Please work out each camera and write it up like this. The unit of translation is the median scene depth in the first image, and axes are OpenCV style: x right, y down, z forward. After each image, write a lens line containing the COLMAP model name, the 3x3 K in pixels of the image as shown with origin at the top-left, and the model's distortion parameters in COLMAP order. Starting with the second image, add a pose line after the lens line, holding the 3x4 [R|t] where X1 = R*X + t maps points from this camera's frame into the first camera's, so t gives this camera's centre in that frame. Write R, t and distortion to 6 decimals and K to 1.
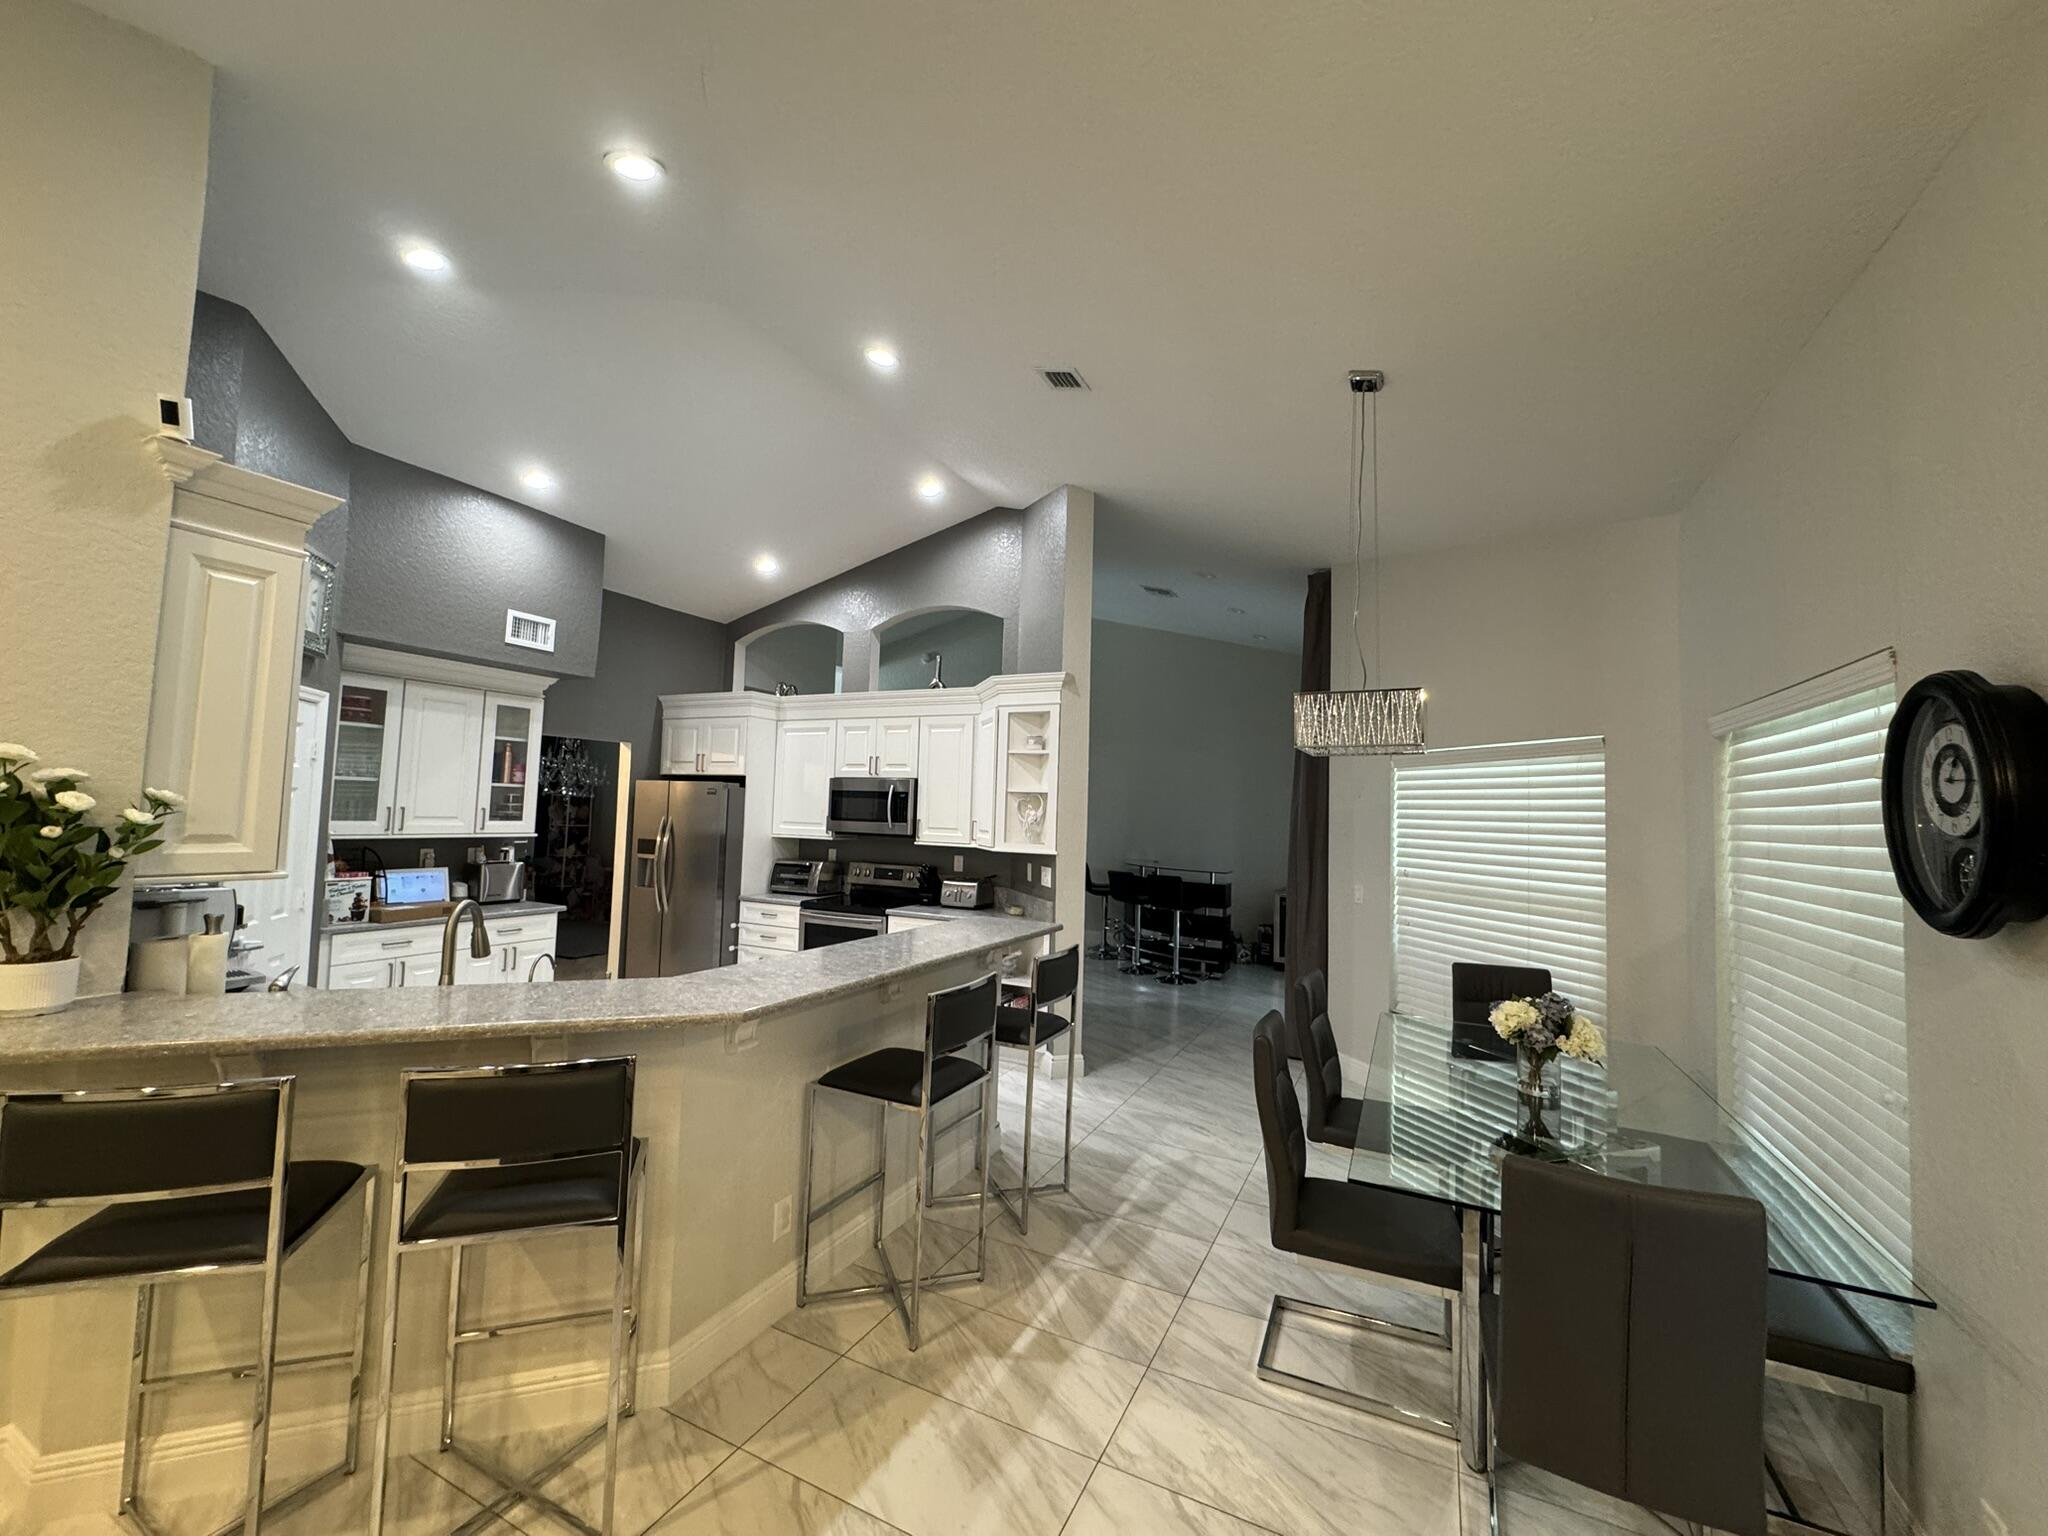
lens RADIAL K [[817.0, 0, 1023.6], [0, 817.0, 770.3], [0, 0, 1]] dist [-0.003259, 0.000417]
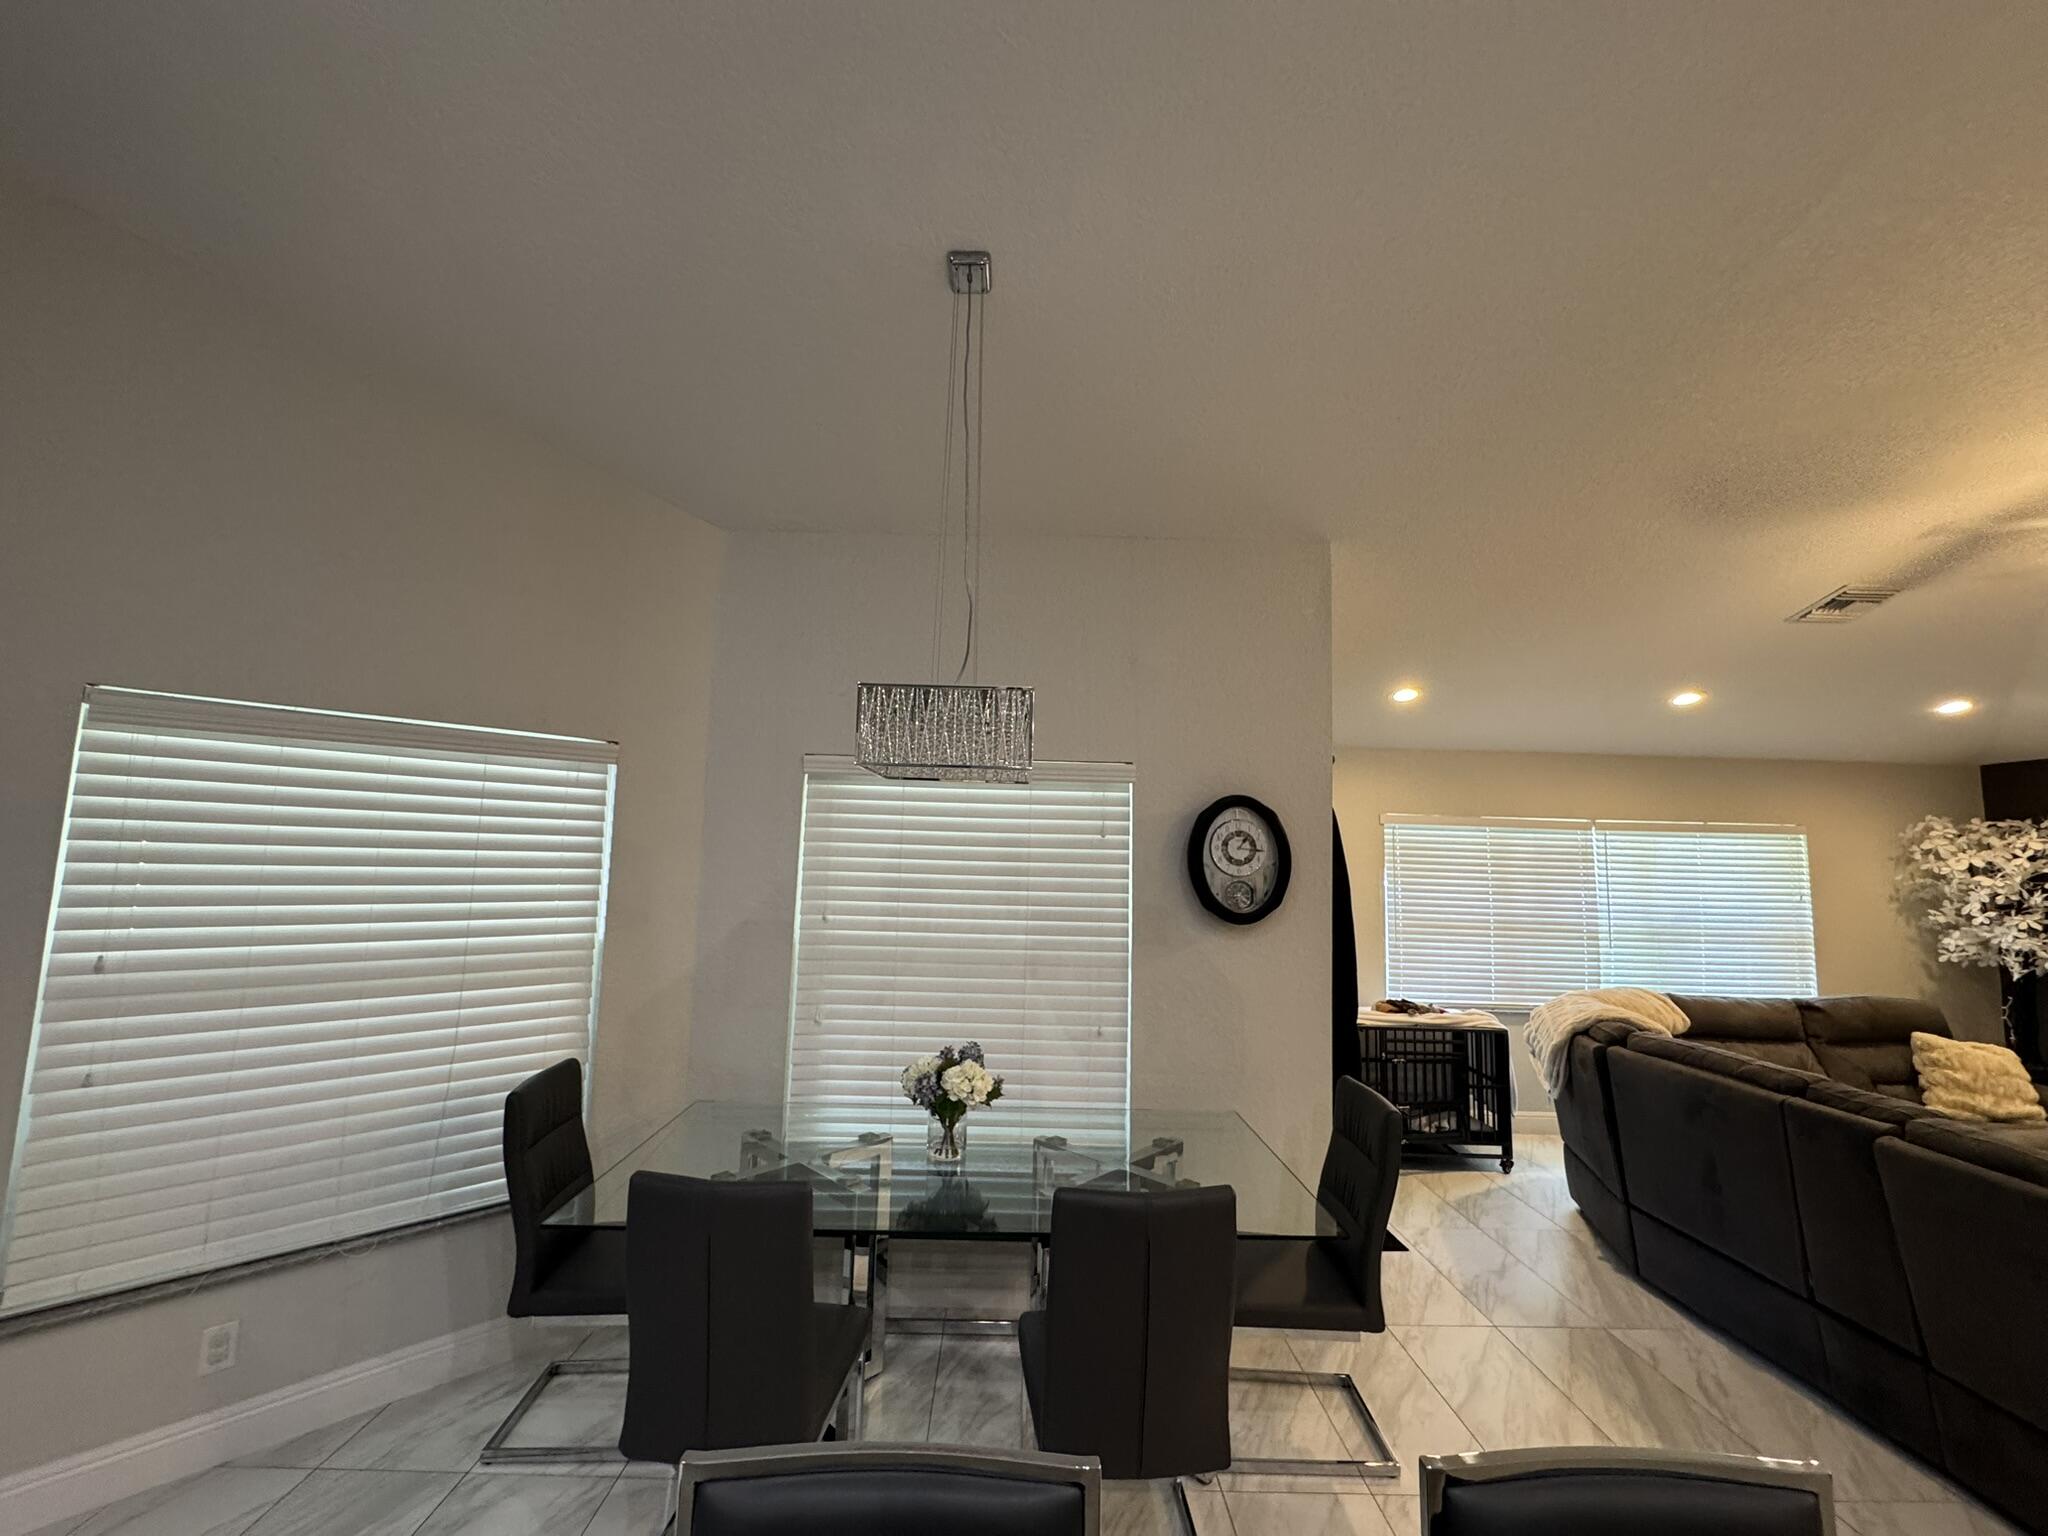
lens RADIAL K [[817.0, 0, 1023.2], [0, 817.0, 768.2], [0, 0, 1]] dist [-0.003259, 0.000417]
pose [[-0.452633, 0.052897, 0.890127, -0.119555], [-0.088743, 0.990611, -0.103995, 0.019117], [-0.887270, -0.126064, -0.443689, 0.623913]]
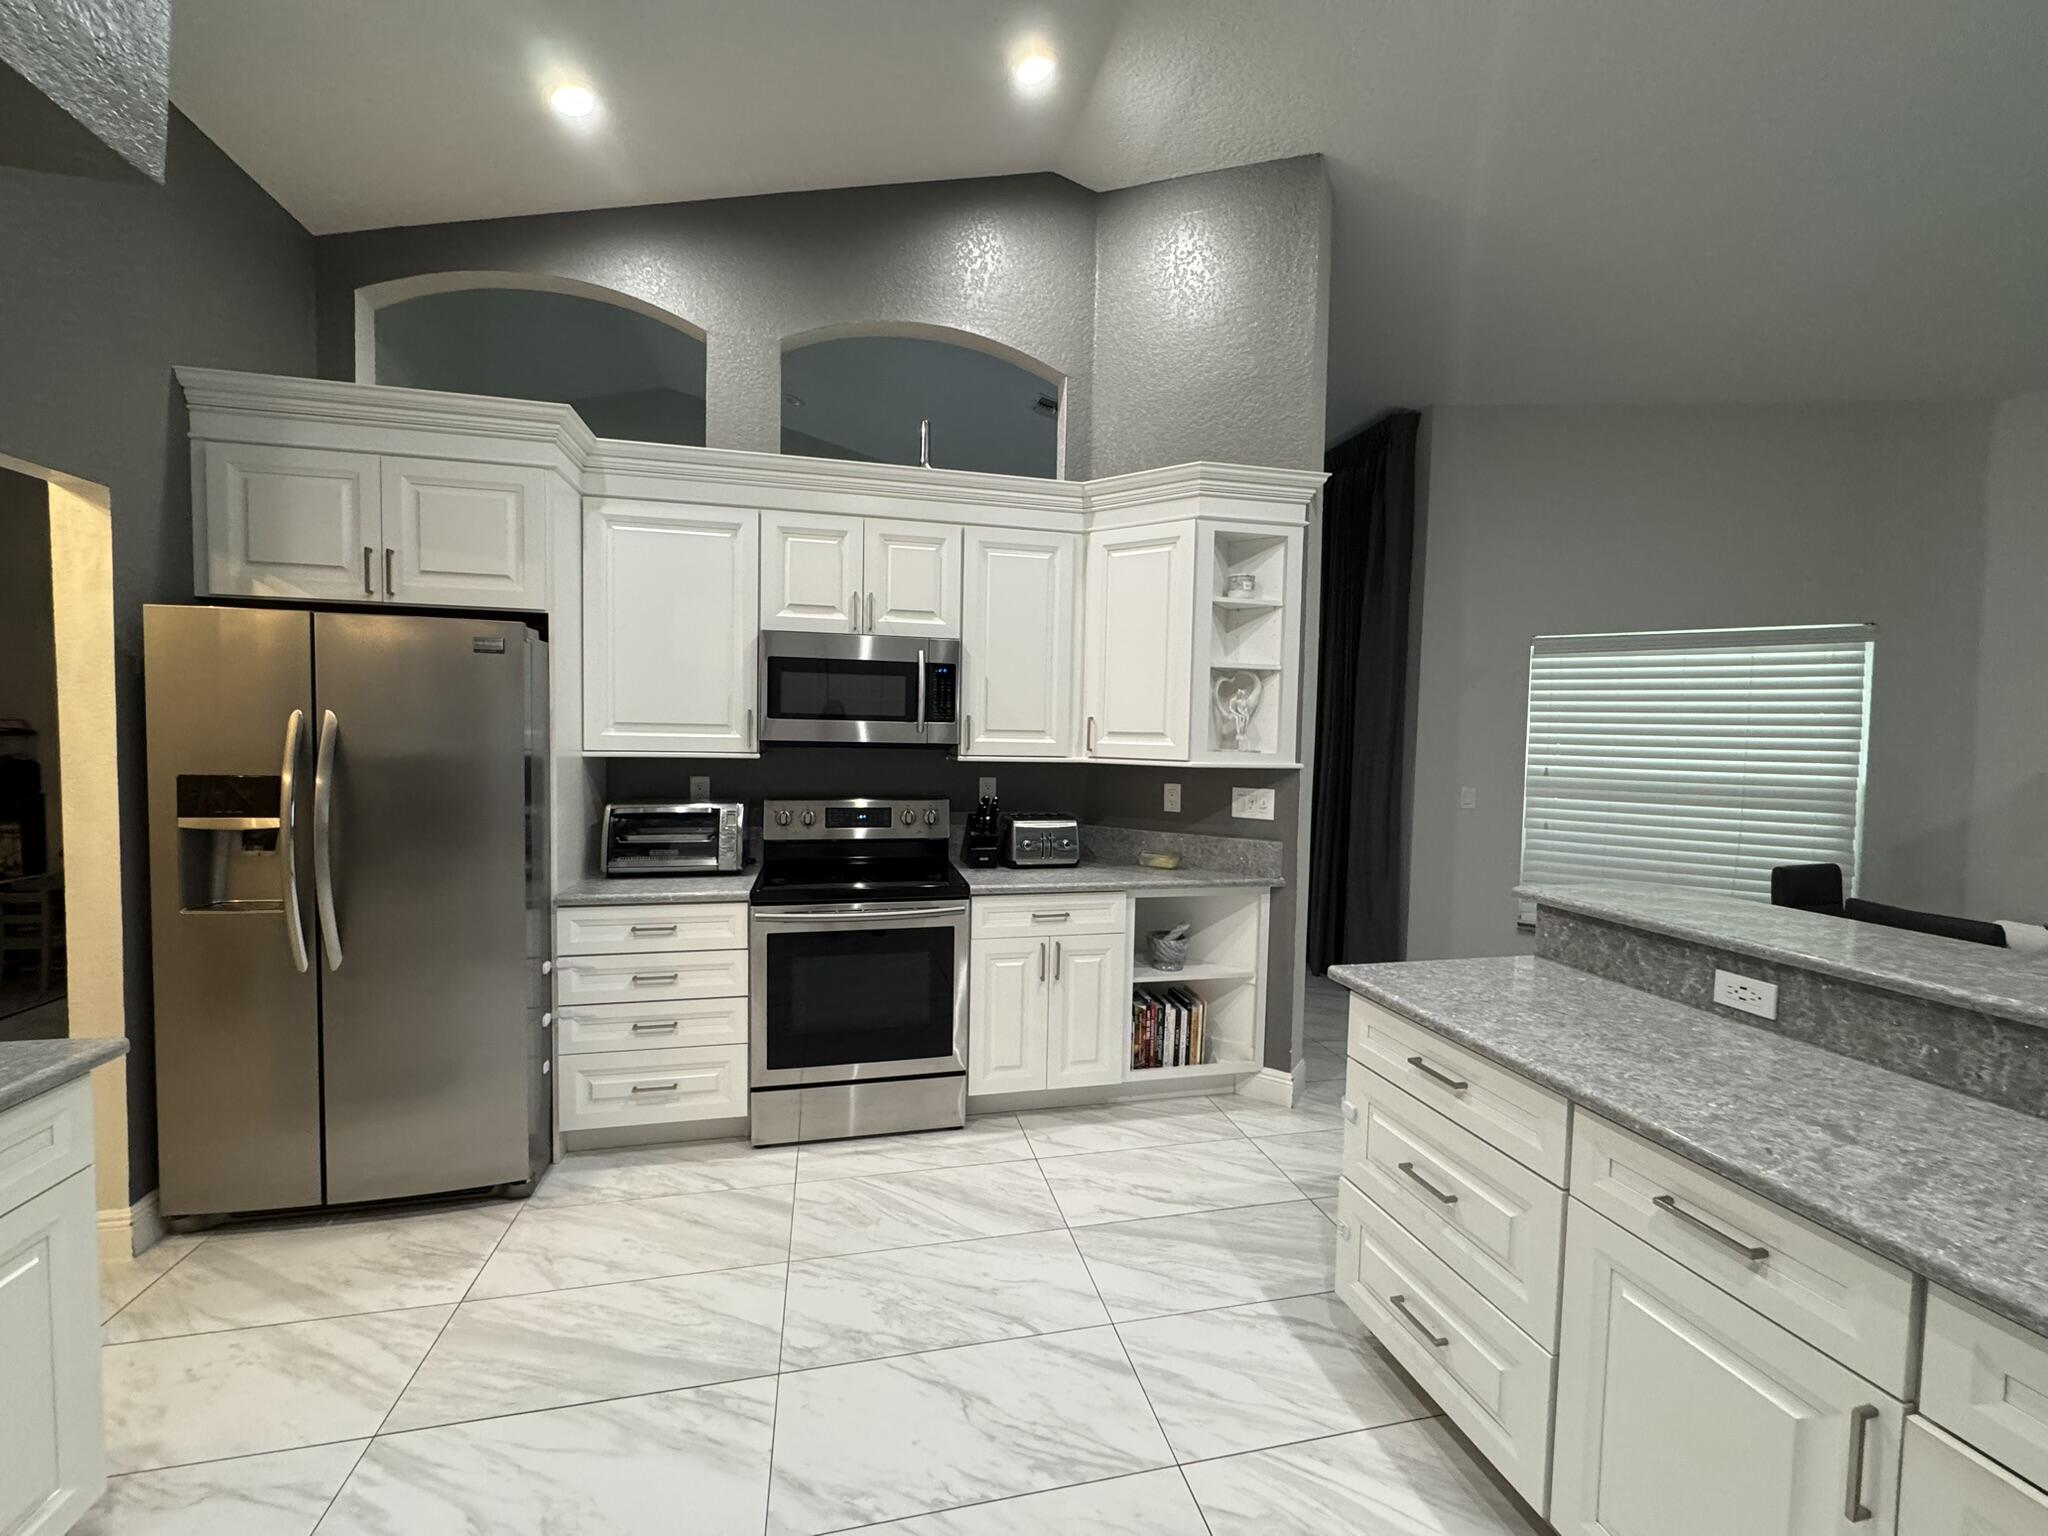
lens RADIAL K [[817.0, 0, 1021.0], [0, 817.0, 767.4], [0, 0, 1]] dist [-0.003259, 0.000417]
pose [[0.772708, -0.043388, 0.633277, -0.446711], [-0.030288, 0.994005, 0.105060, 0.036147], [-0.634038, -0.100362, 0.766761, 0.550306]]
